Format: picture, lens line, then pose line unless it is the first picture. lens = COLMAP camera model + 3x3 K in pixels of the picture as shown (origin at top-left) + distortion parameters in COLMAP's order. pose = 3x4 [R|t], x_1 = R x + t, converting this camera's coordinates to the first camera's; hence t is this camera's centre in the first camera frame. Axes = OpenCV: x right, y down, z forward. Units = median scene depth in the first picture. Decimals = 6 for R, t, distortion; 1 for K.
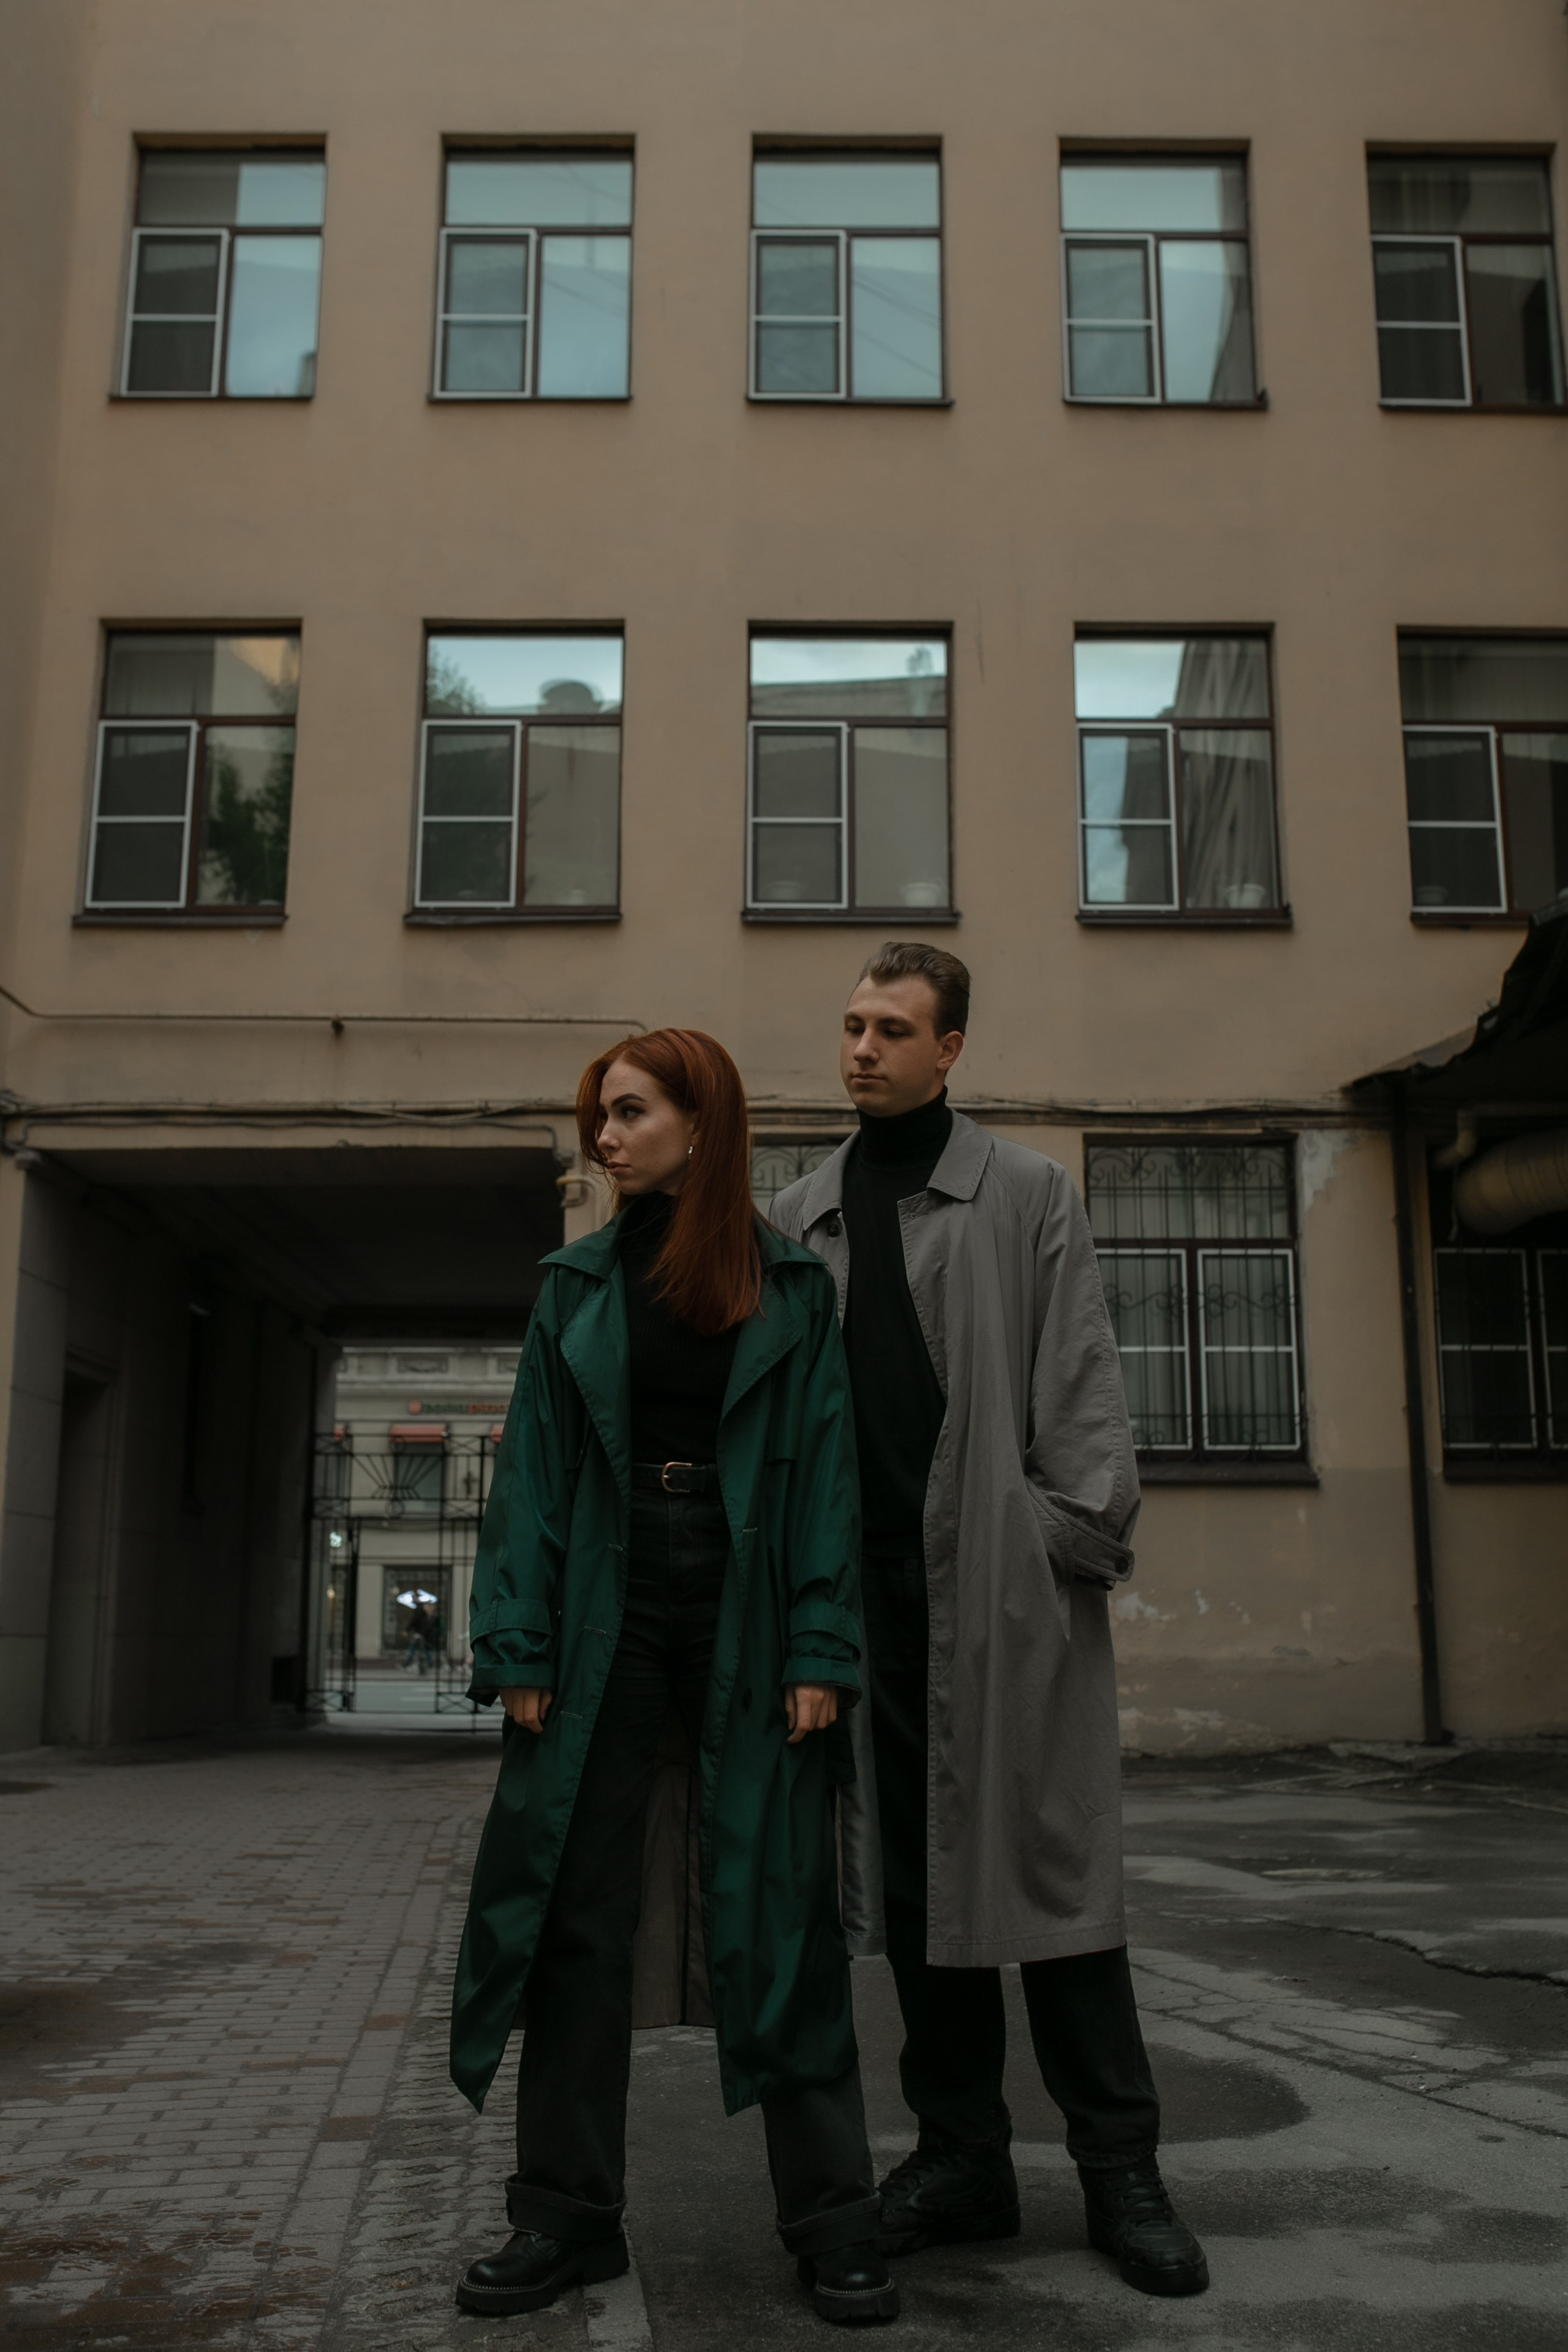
lens RADIAL K [[2315.1, 0, 772.8], [0, 2315.1, 1178.5], [0, 0, 1]] dist [-0.067266, 0.072466]
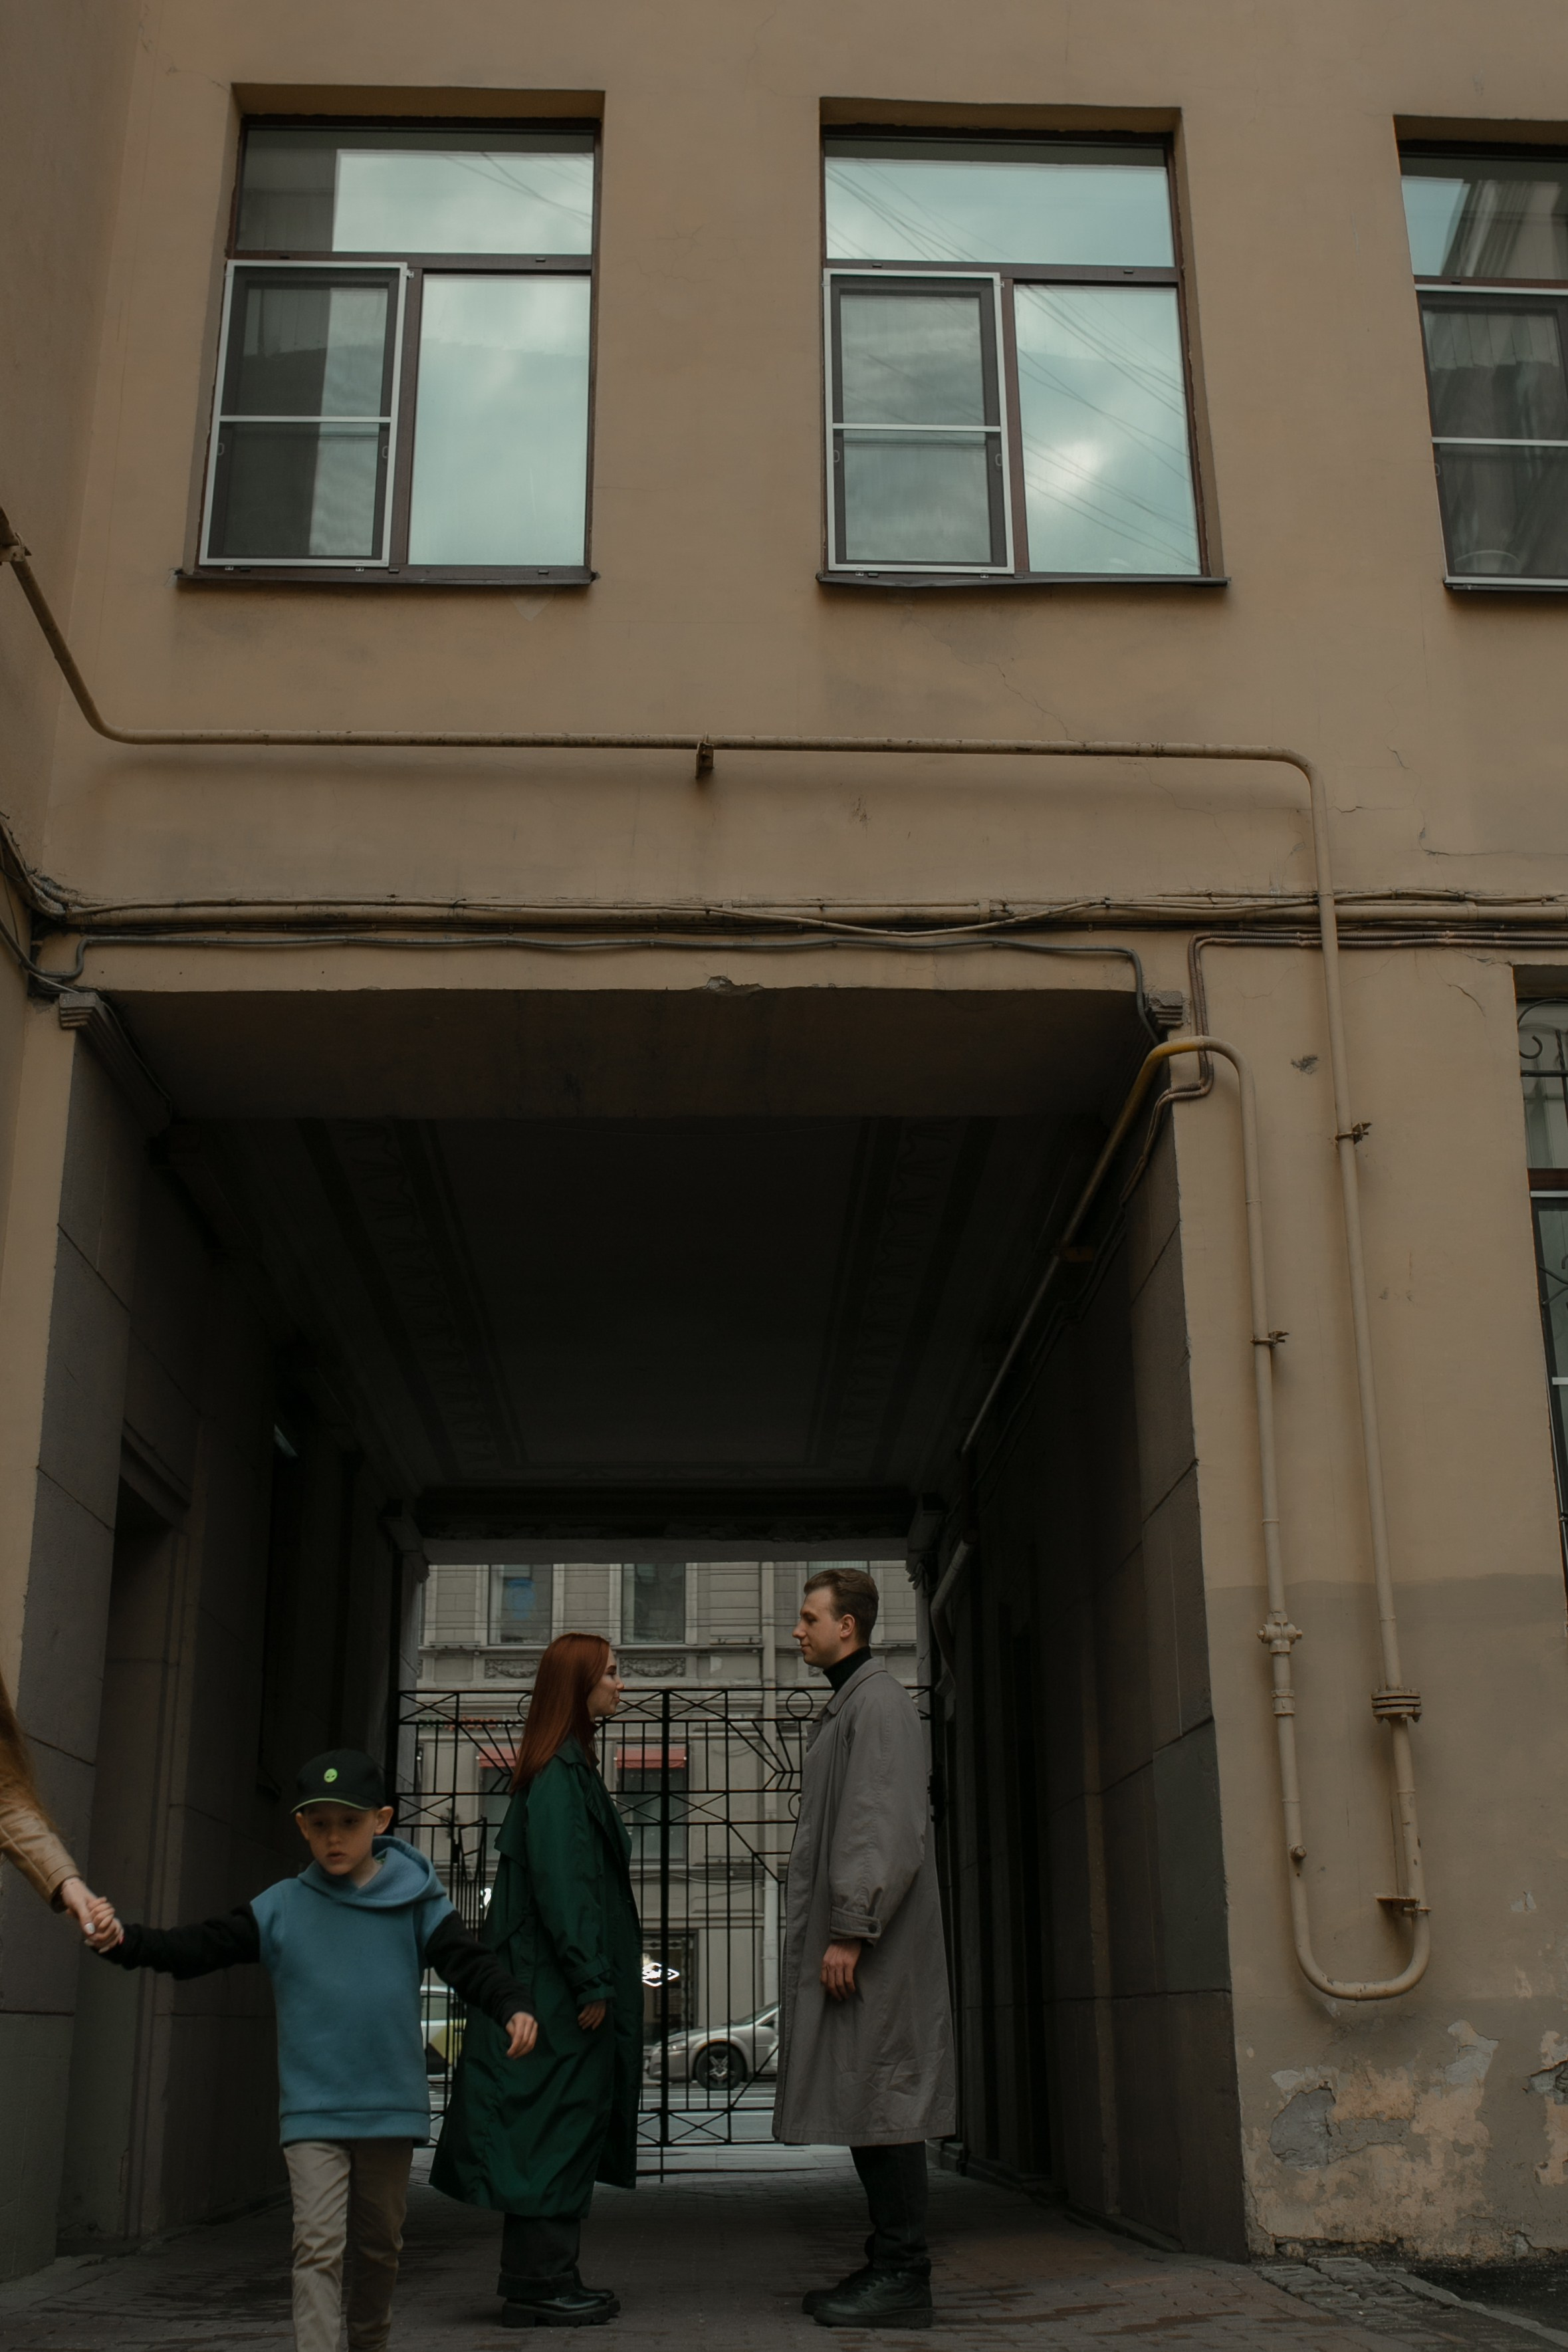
lens RADIAL K [[2470.3, 0, 784.5], [0, 2470.3, 1136.3], [0, 0, 1]] dist [-0.036787, 0.001171]
pose [[0.998794, 0.000026, 0.049103, -0.190961], [0.007405, 0.988486, -0.151133, 0.095561], [-0.048542, 0.151314, 0.987293, 0.455124]]
